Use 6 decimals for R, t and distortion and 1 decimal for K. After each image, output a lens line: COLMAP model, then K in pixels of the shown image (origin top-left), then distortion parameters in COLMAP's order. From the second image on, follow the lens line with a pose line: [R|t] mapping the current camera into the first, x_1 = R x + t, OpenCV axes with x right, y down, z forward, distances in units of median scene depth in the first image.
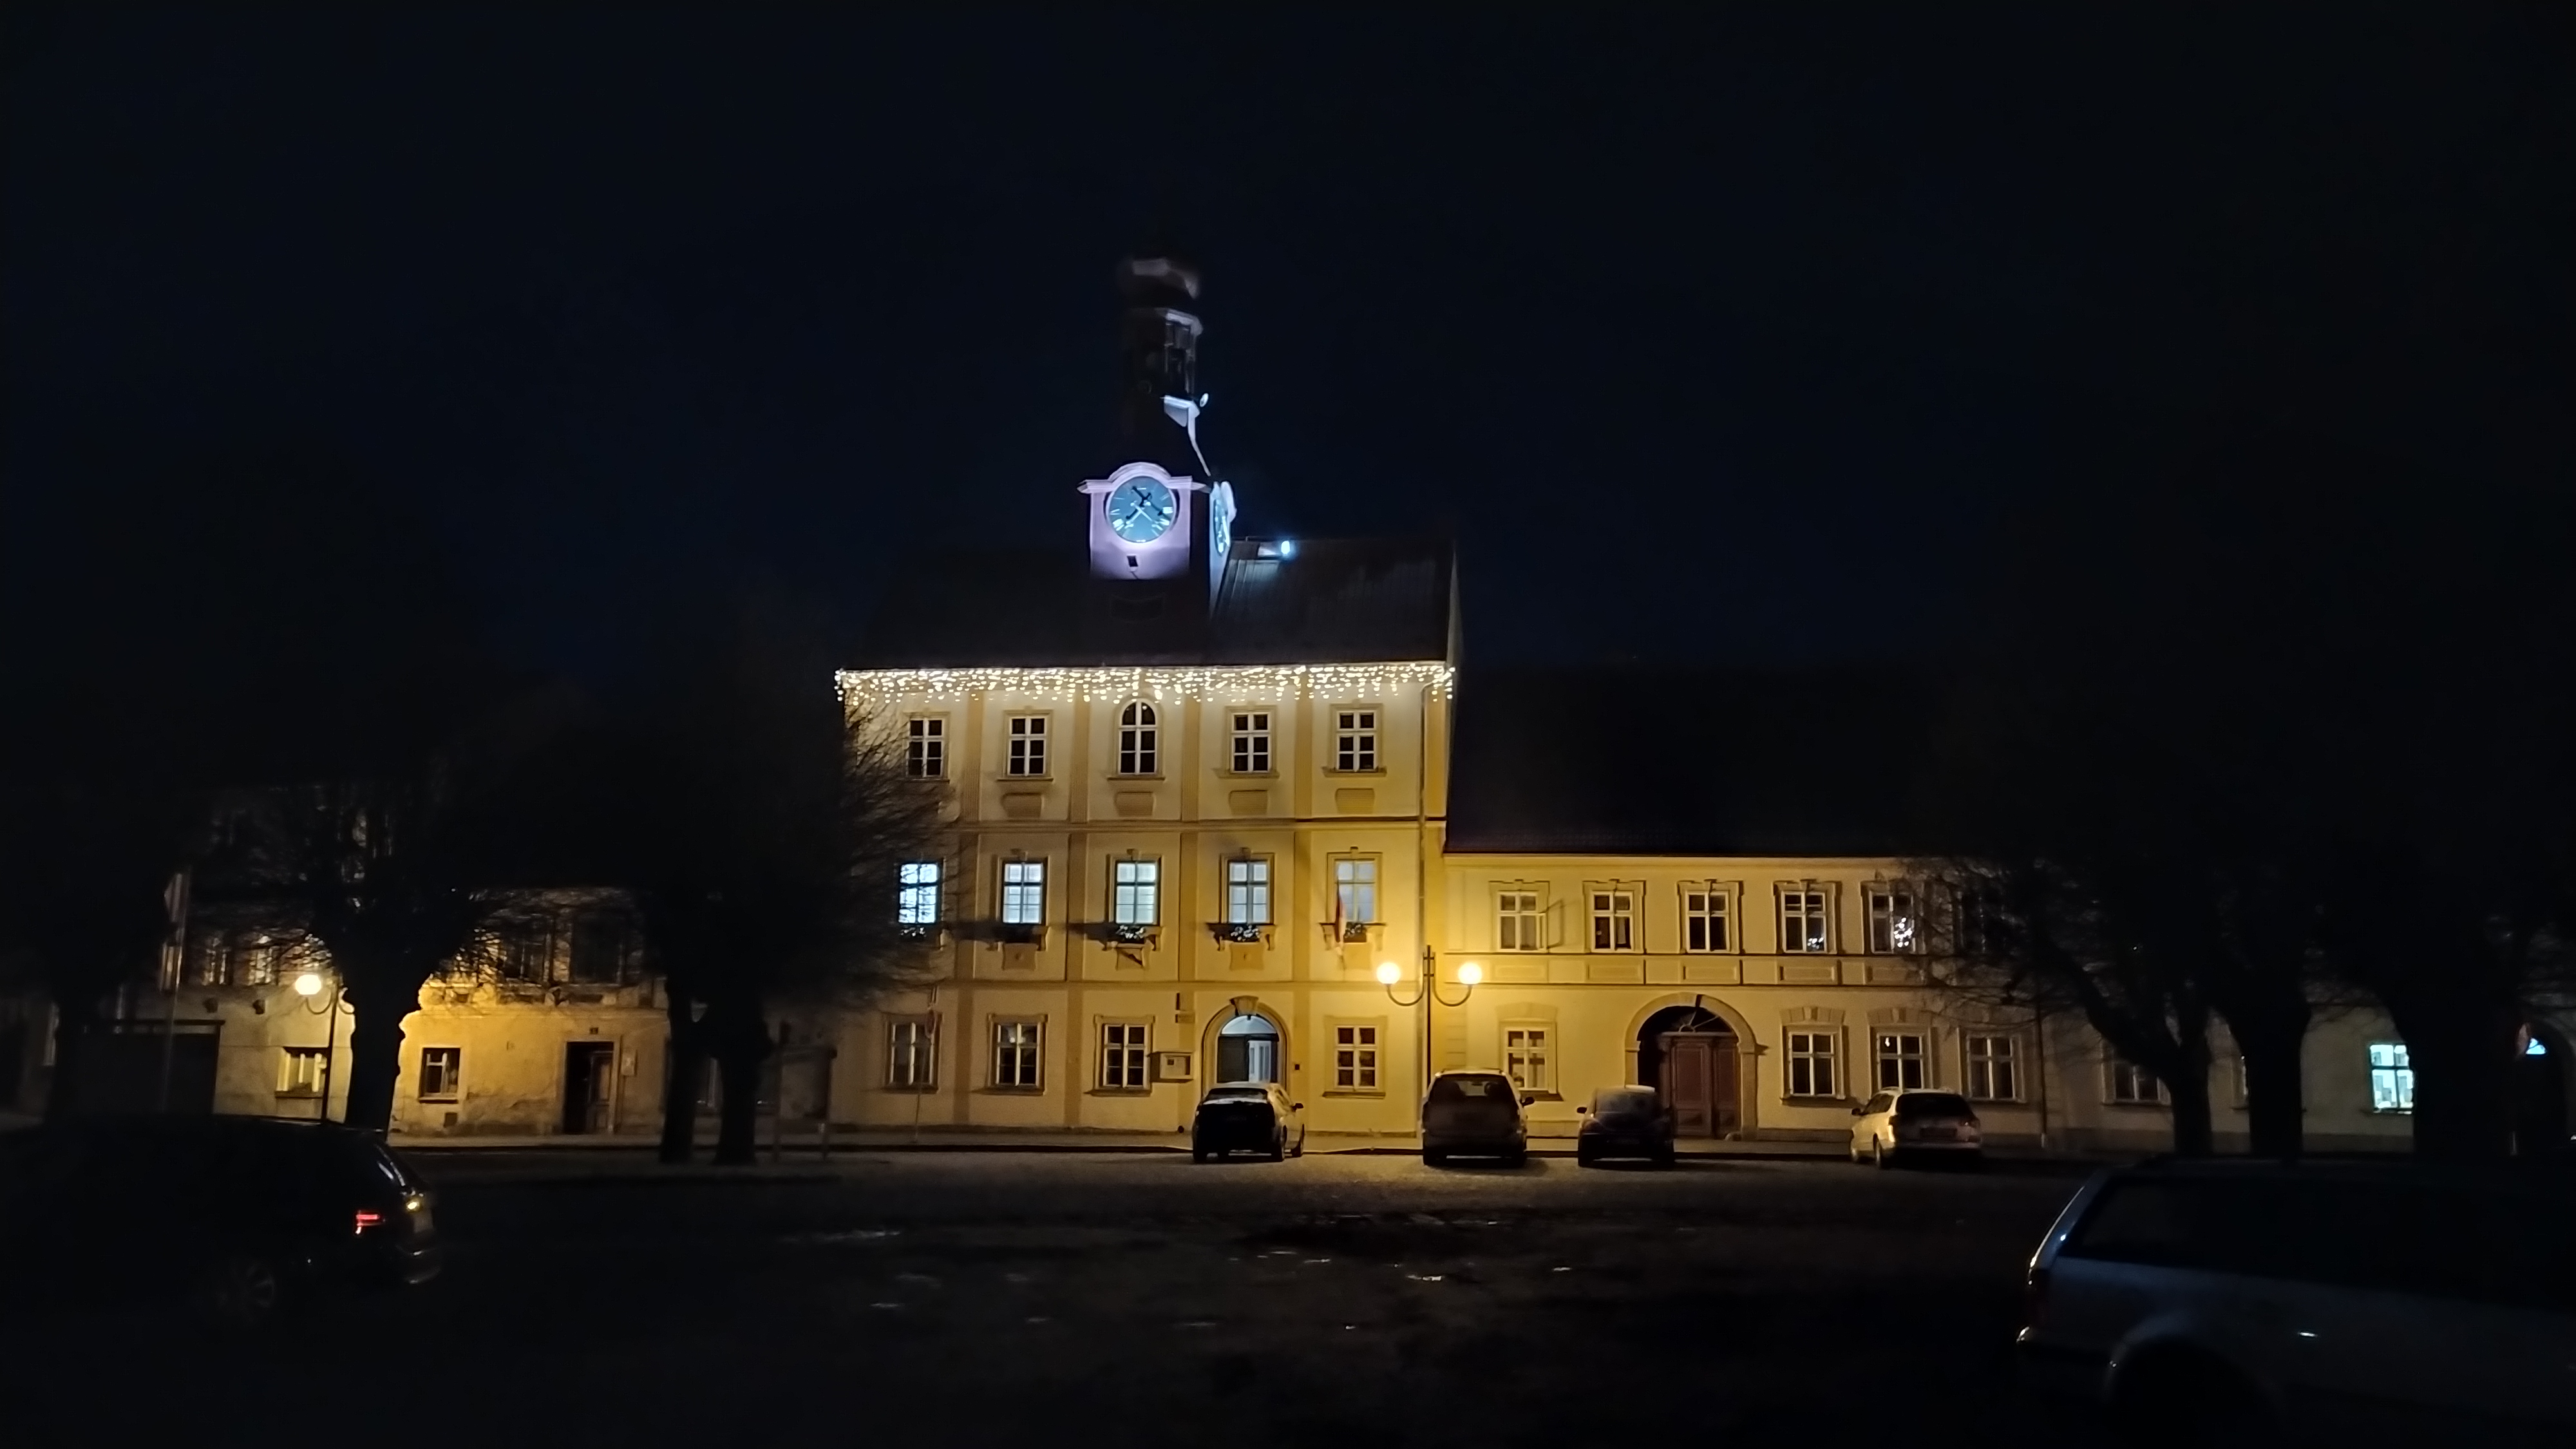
lens RADIAL K [[1773.7, 0, 1288.0], [0, 1773.7, 724.5], [0, 0, 1]] dist [0.005301, 0.001463]
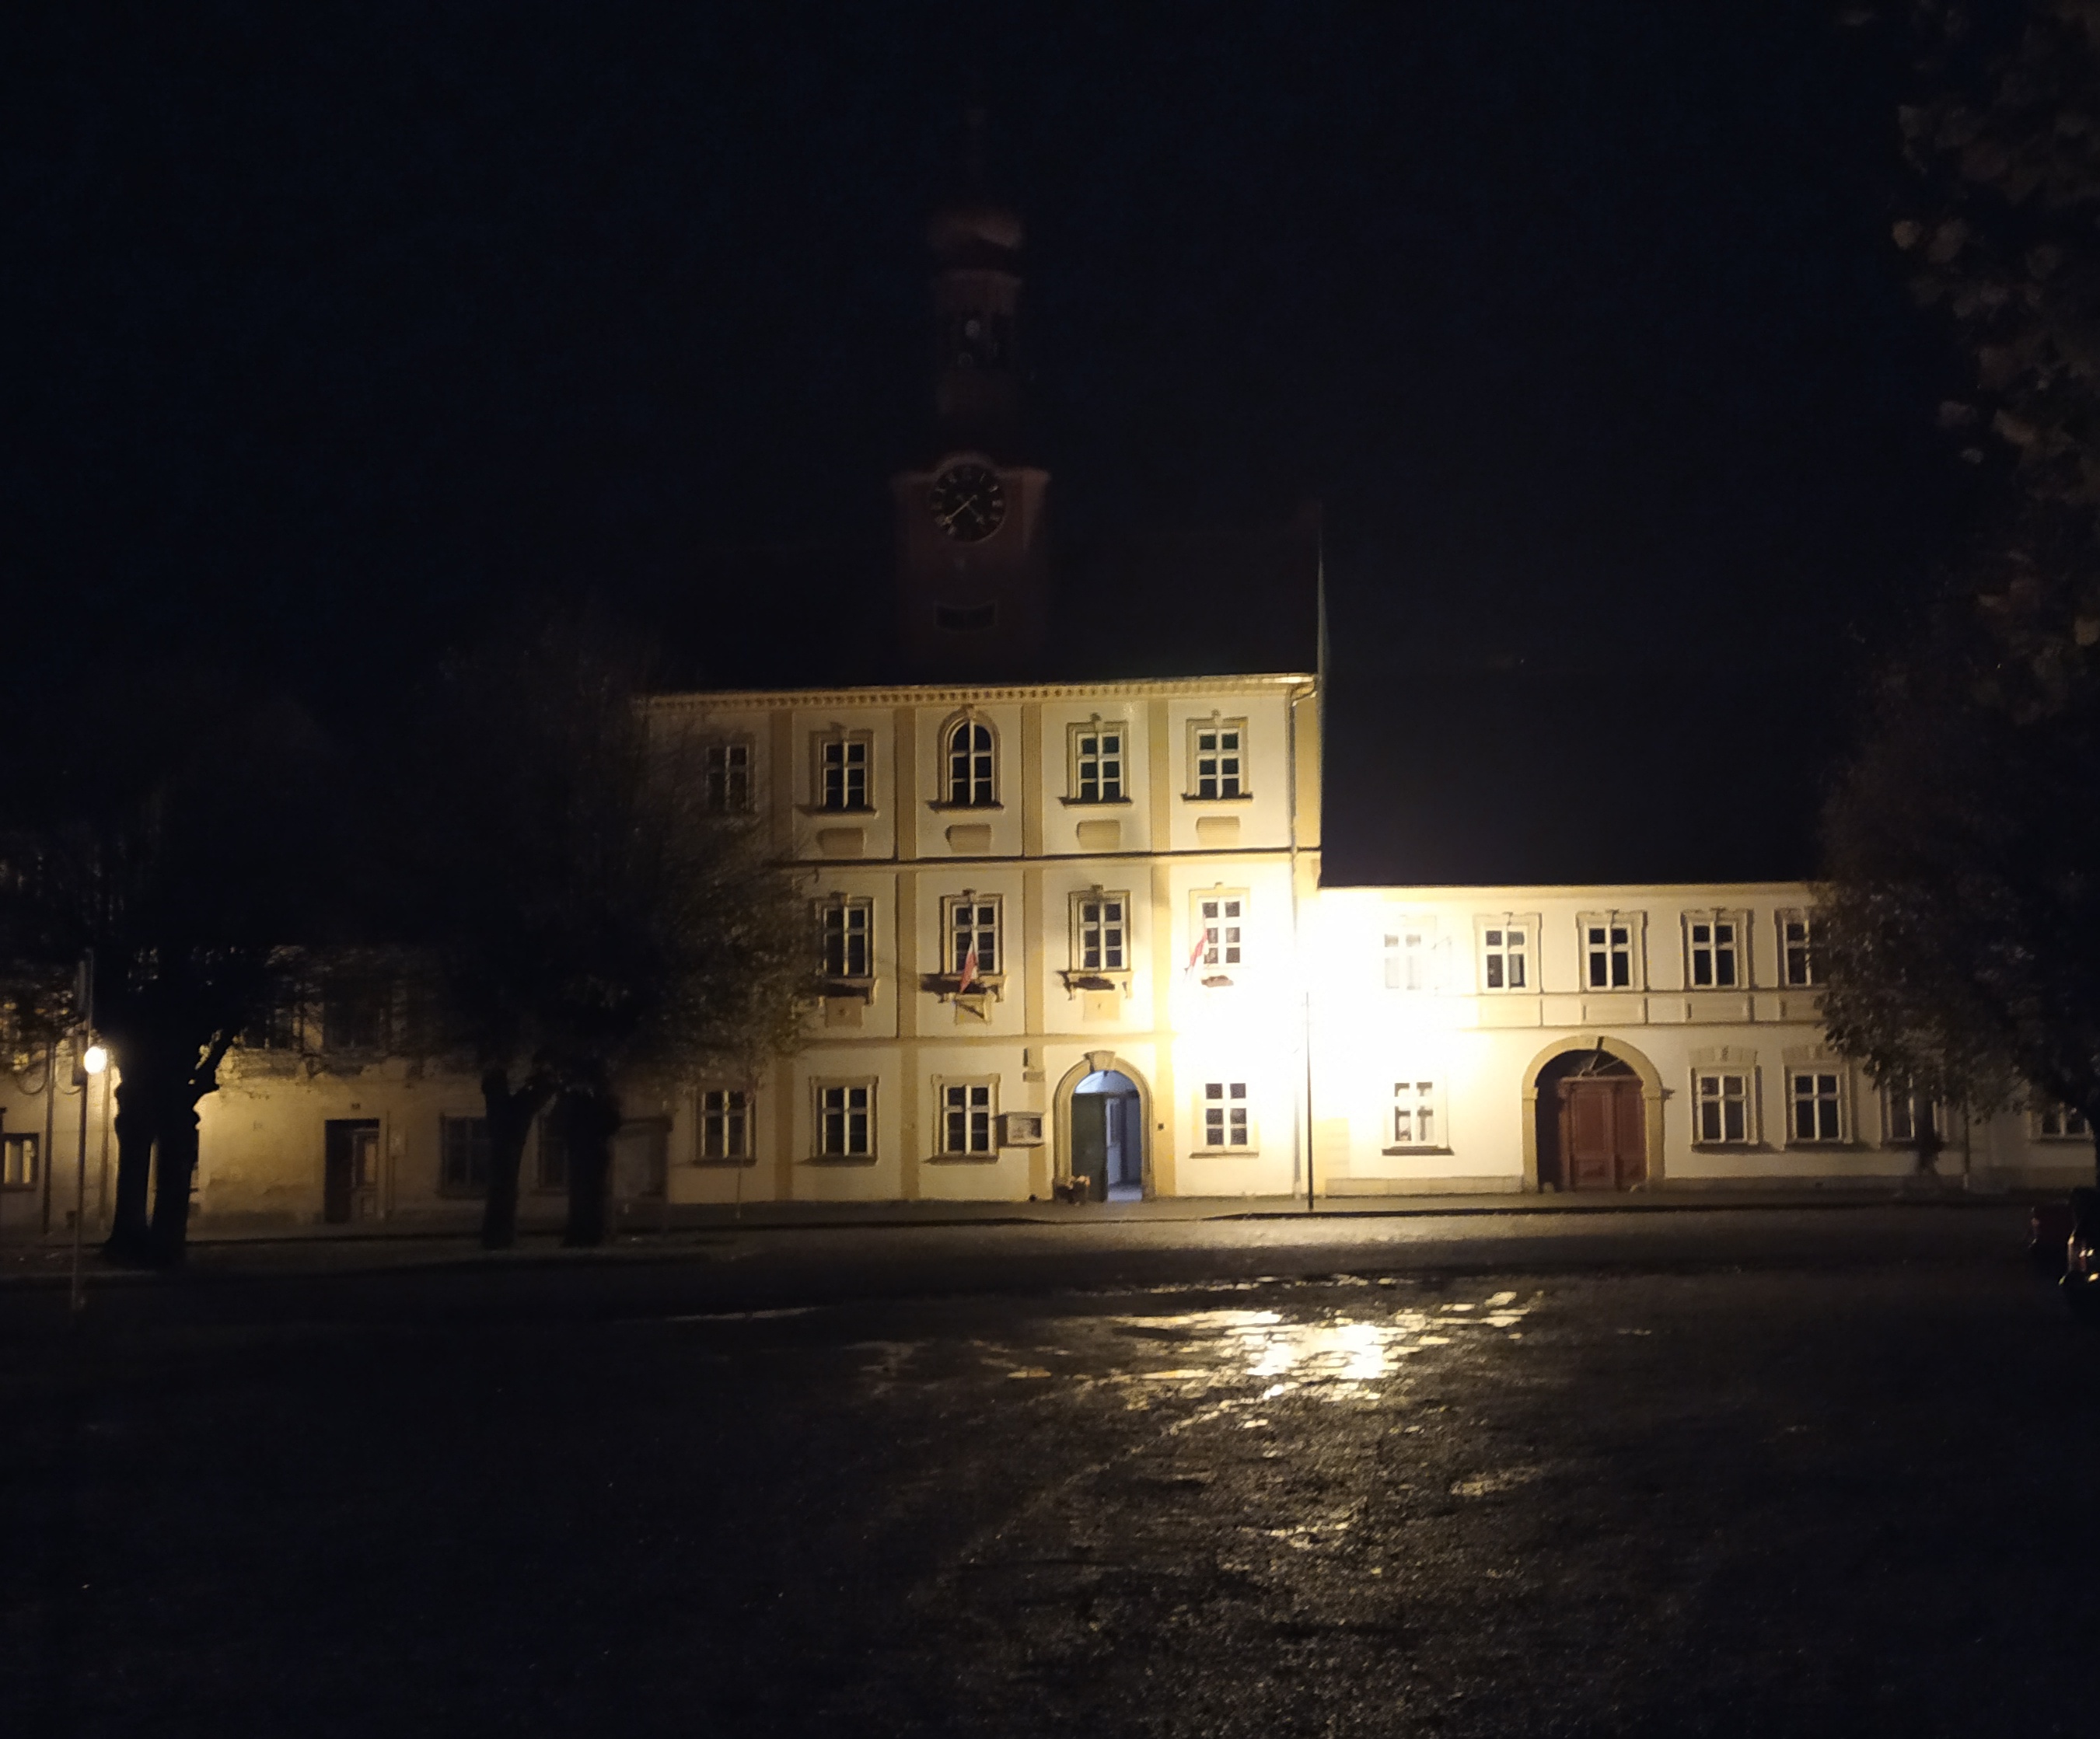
lens RADIAL K [[1967.9, 0, 1050.0], [0, 1967.9, 869.5], [0, 0, 1]] dist [-0.010449, -0.023410]
pose [[0.997613, -0.018038, 0.066653, -0.115659], [0.014032, 0.998094, 0.060094, 0.001621], [-0.067610, -0.059015, 0.995965, 0.015246]]
